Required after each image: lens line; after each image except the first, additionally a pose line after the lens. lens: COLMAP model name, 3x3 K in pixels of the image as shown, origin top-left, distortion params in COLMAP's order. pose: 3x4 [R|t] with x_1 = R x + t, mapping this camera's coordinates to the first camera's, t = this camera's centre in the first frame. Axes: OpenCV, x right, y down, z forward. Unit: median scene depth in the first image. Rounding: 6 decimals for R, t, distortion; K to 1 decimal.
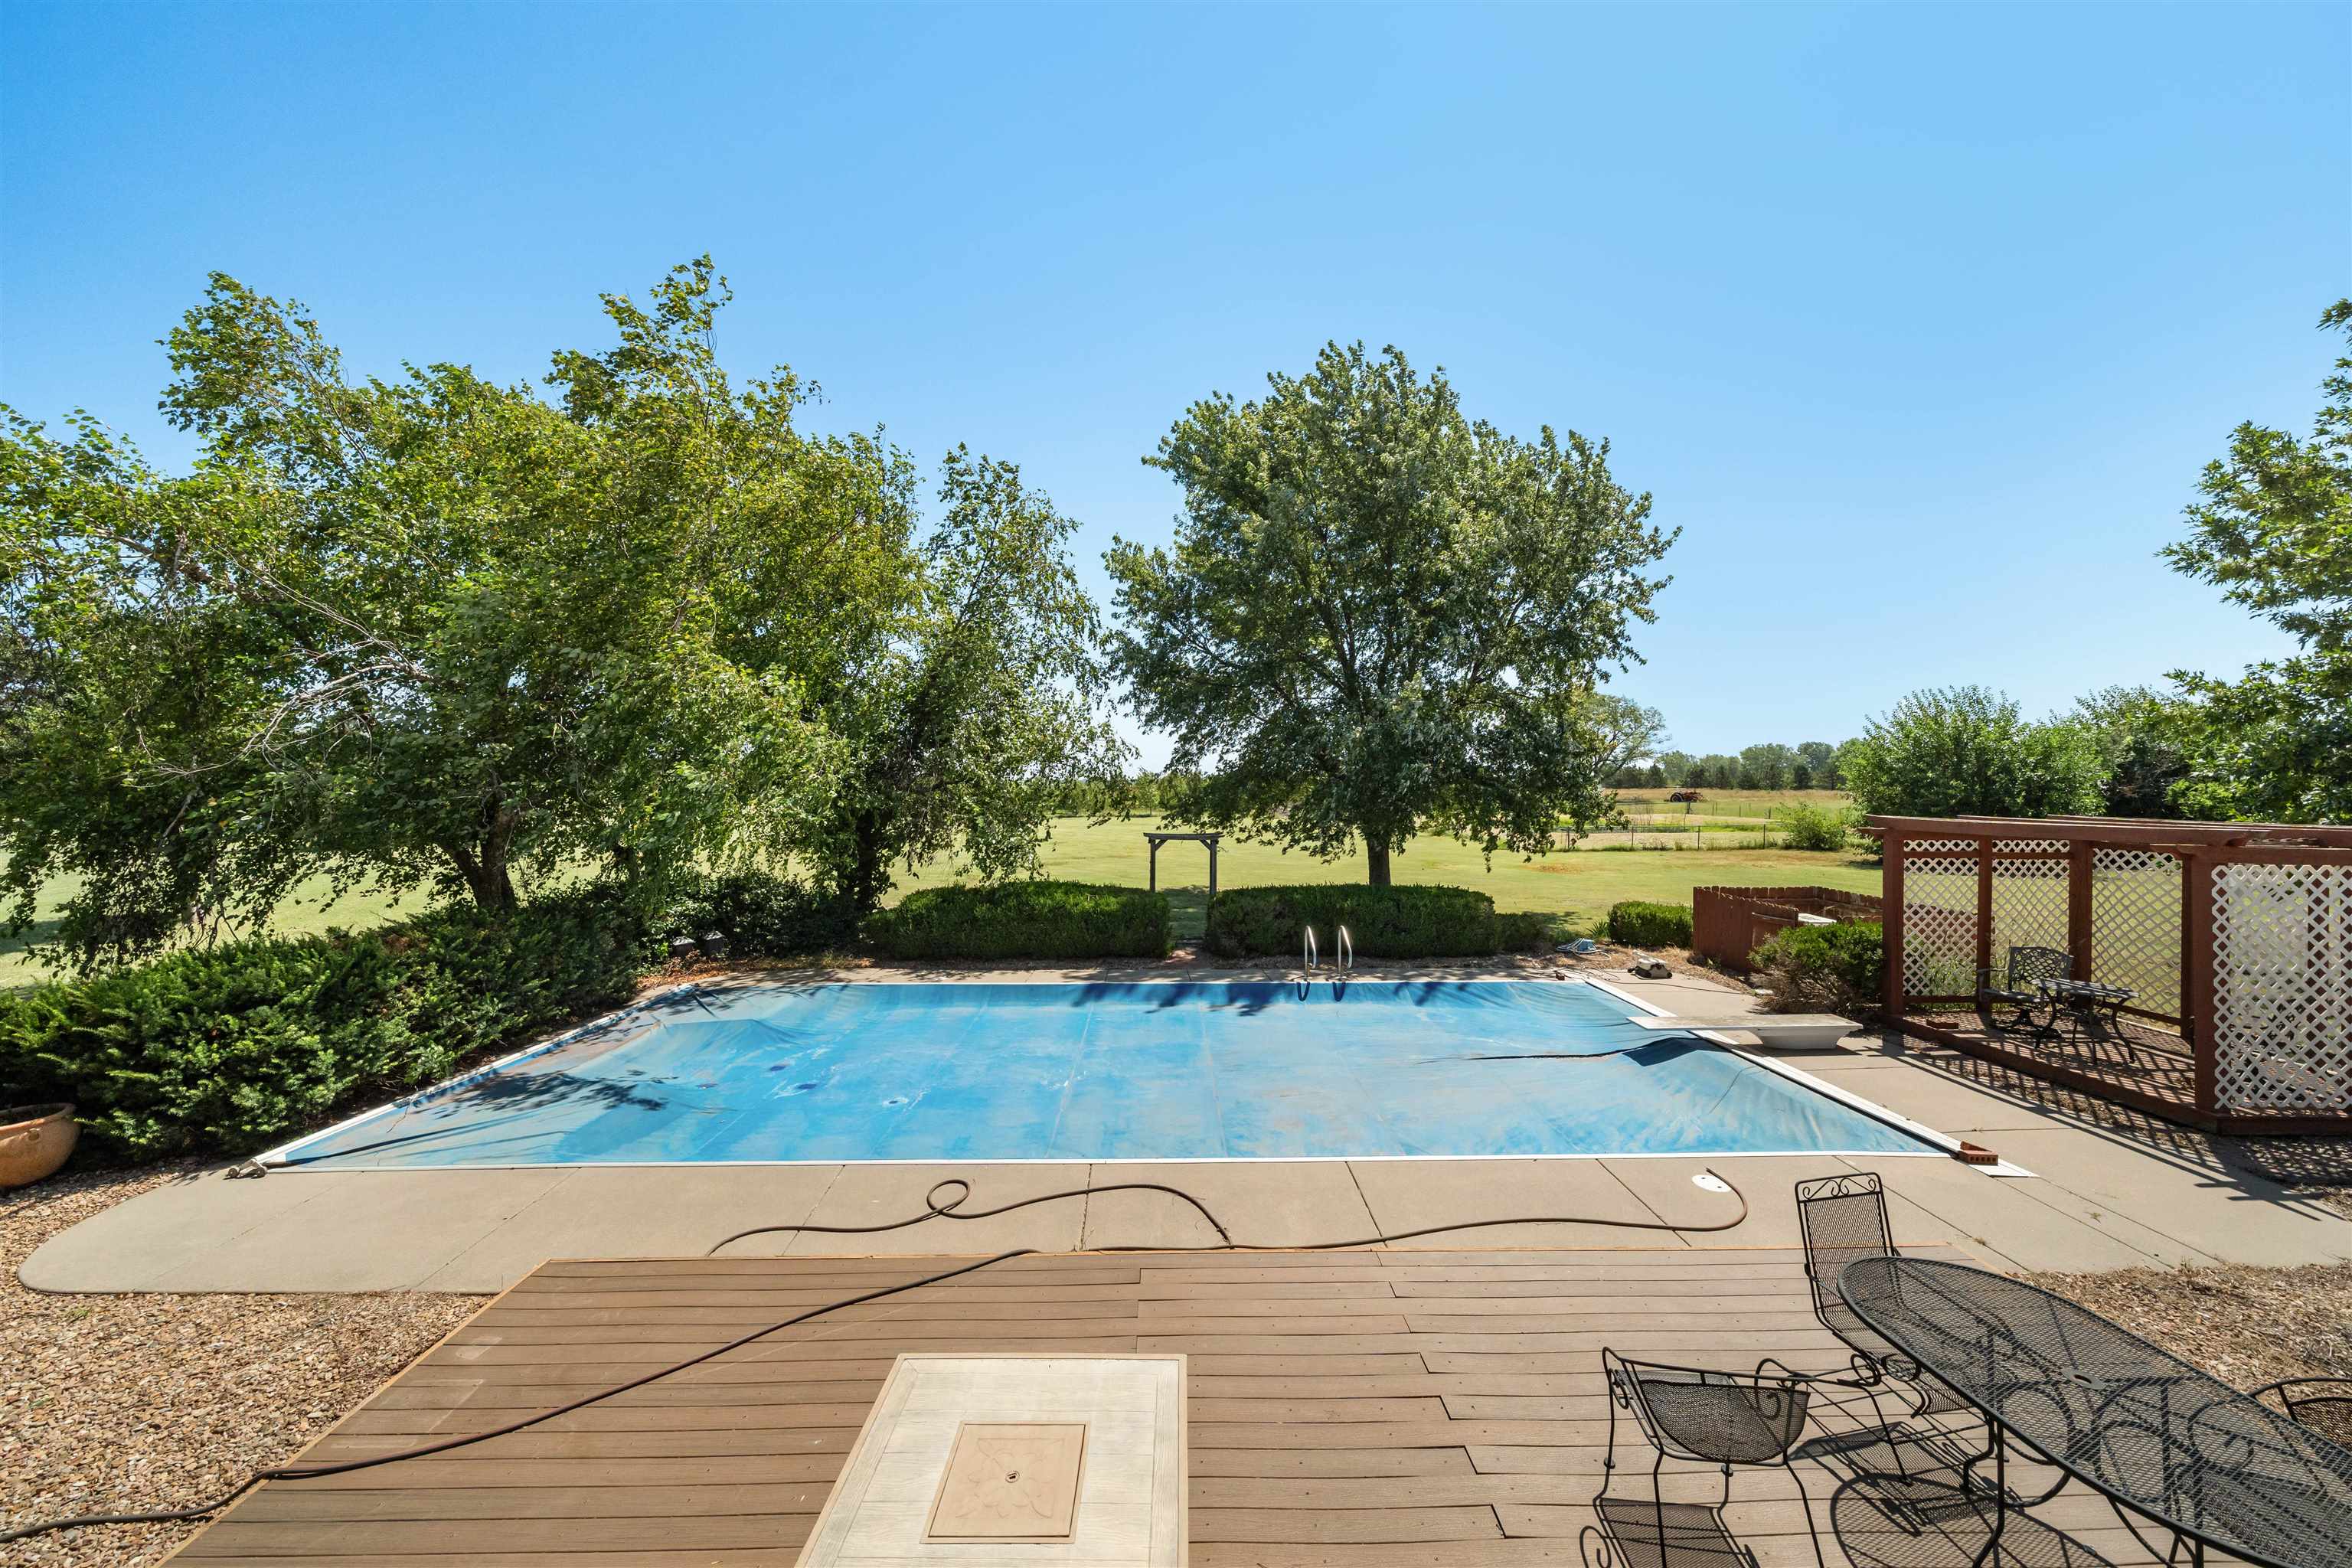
lens RADIAL K [[811.0, 0, 1169.9], [0, 811.0, 775.0], [0, 0, 1]] dist [-0.005619, -0.000033]
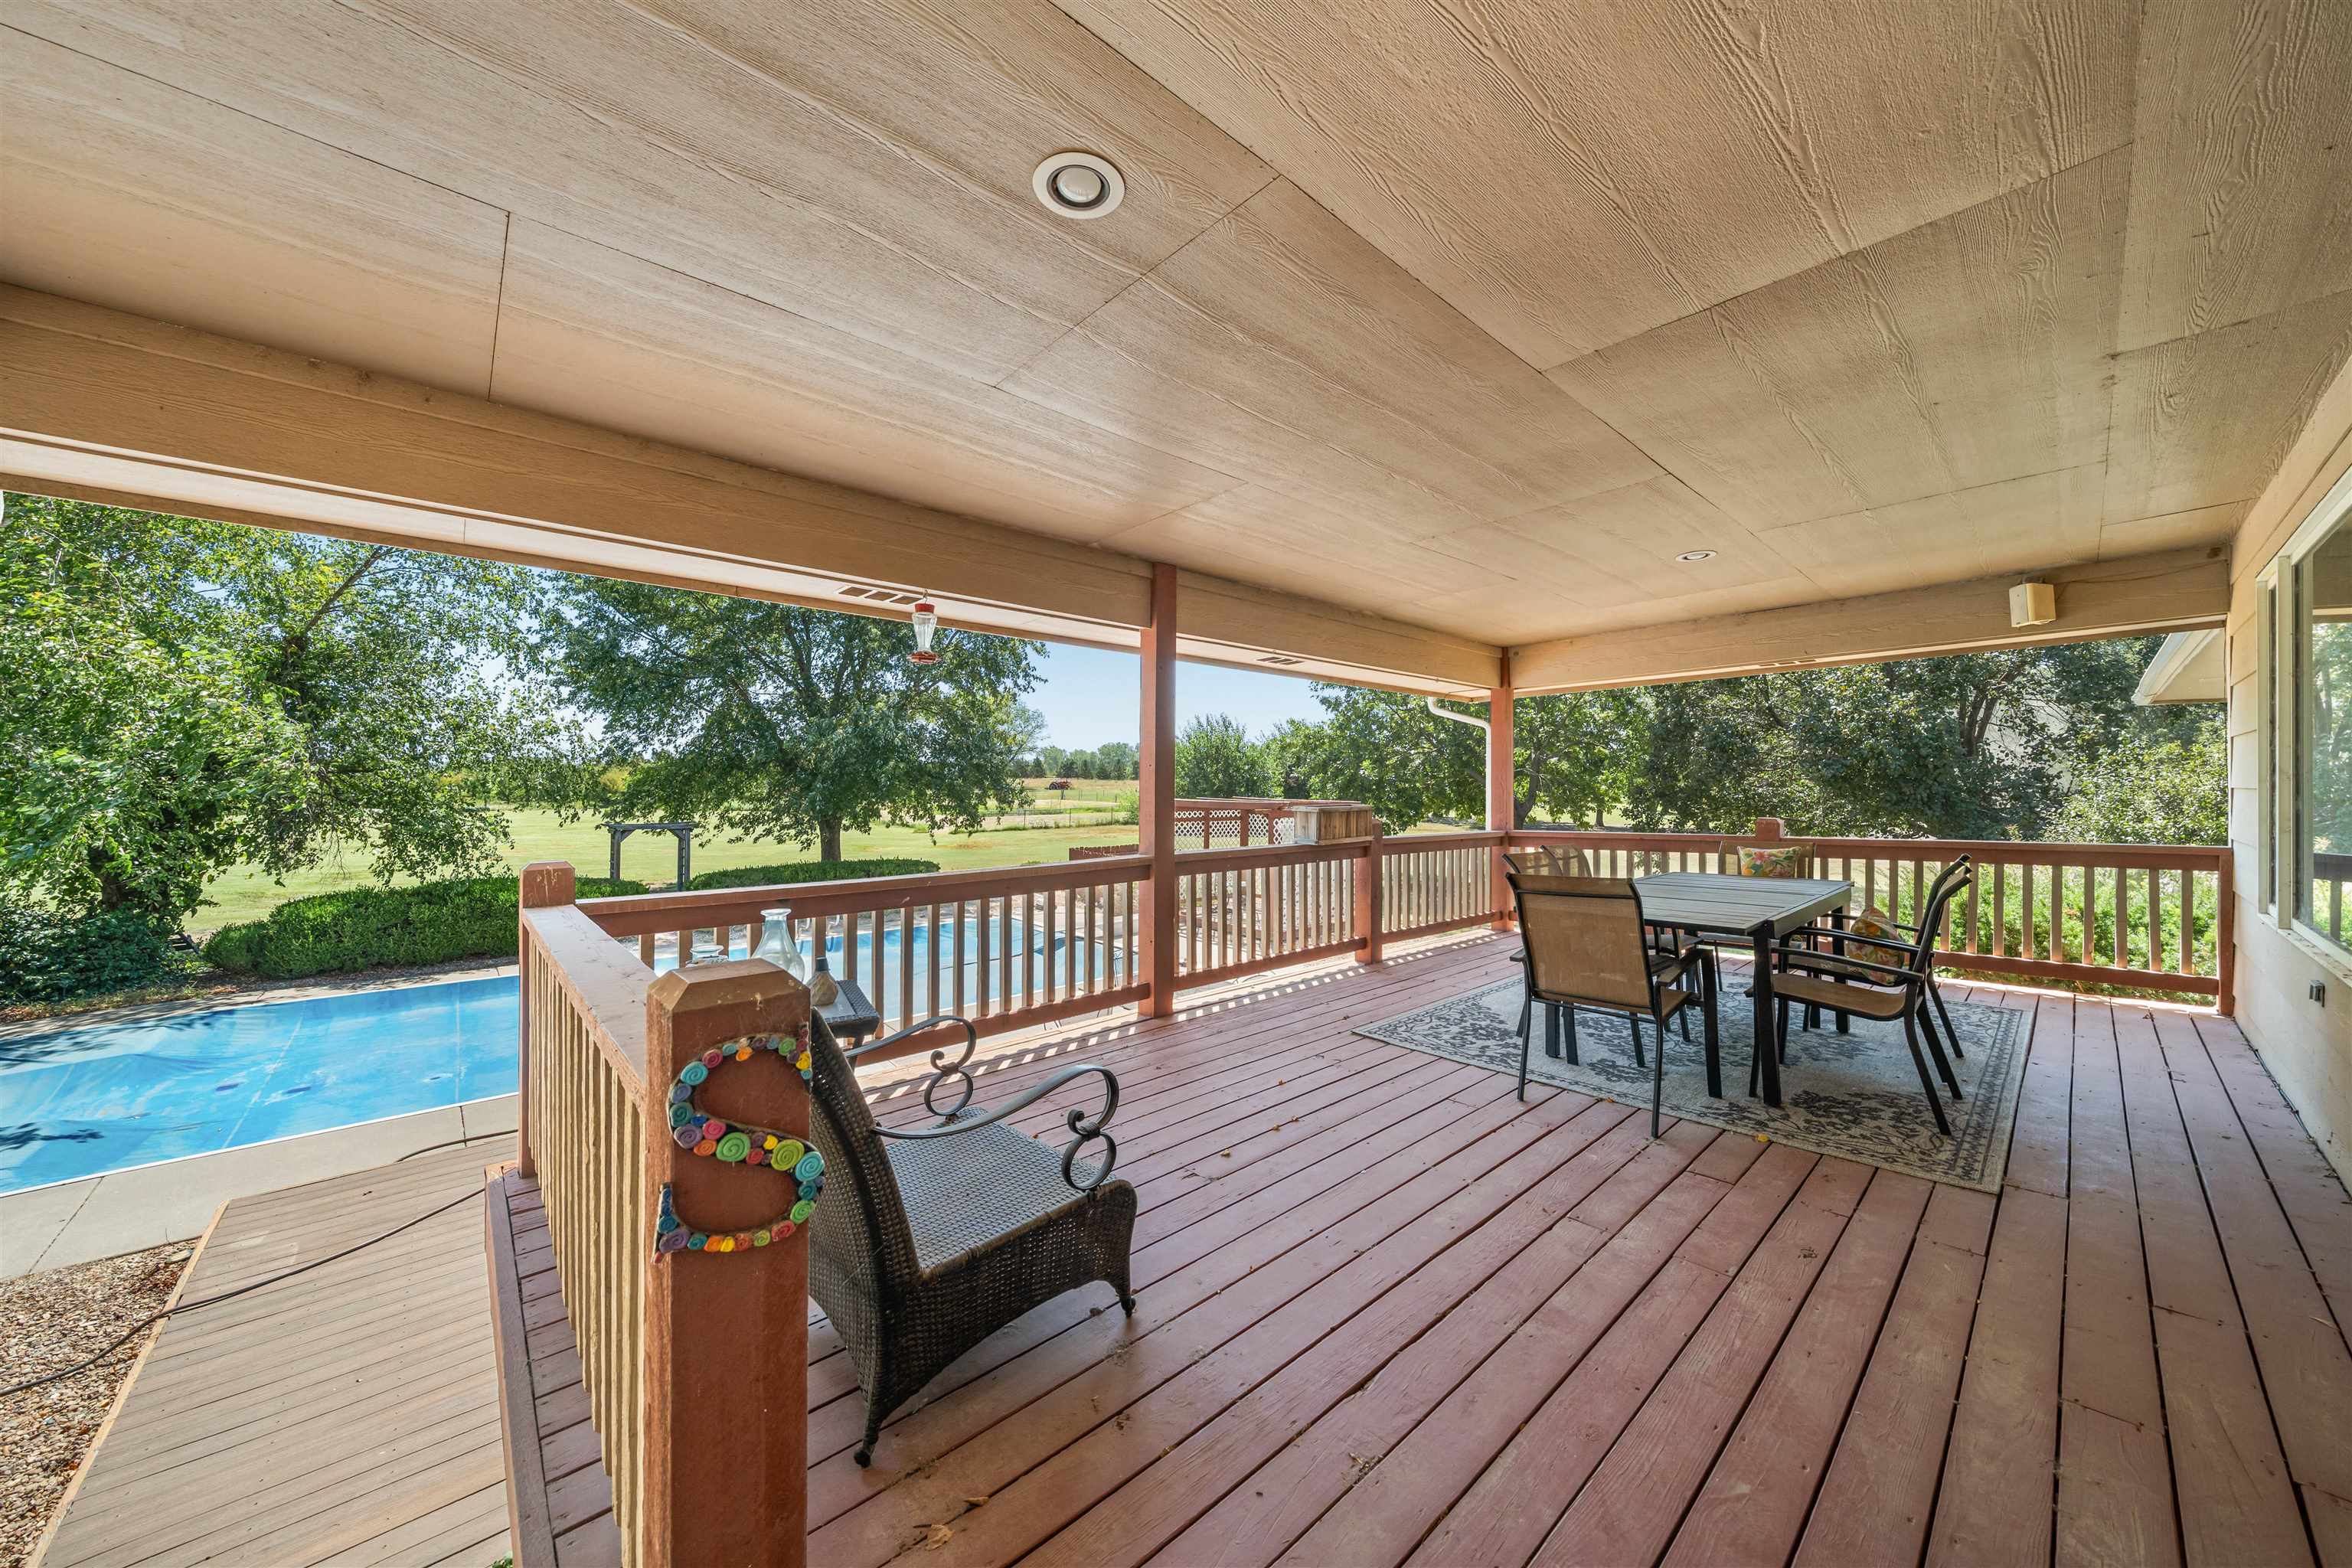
lens RADIAL K [[811.0, 0, 1190.0], [0, 811.0, 766.5], [0, 0, 1]] dist [-0.005619, -0.000033]
pose [[0.746784, 0.013972, 0.664920, -0.105421], [-0.016491, 0.999861, -0.002489, -0.005946], [-0.664862, -0.009106, 0.746911, -0.149609]]
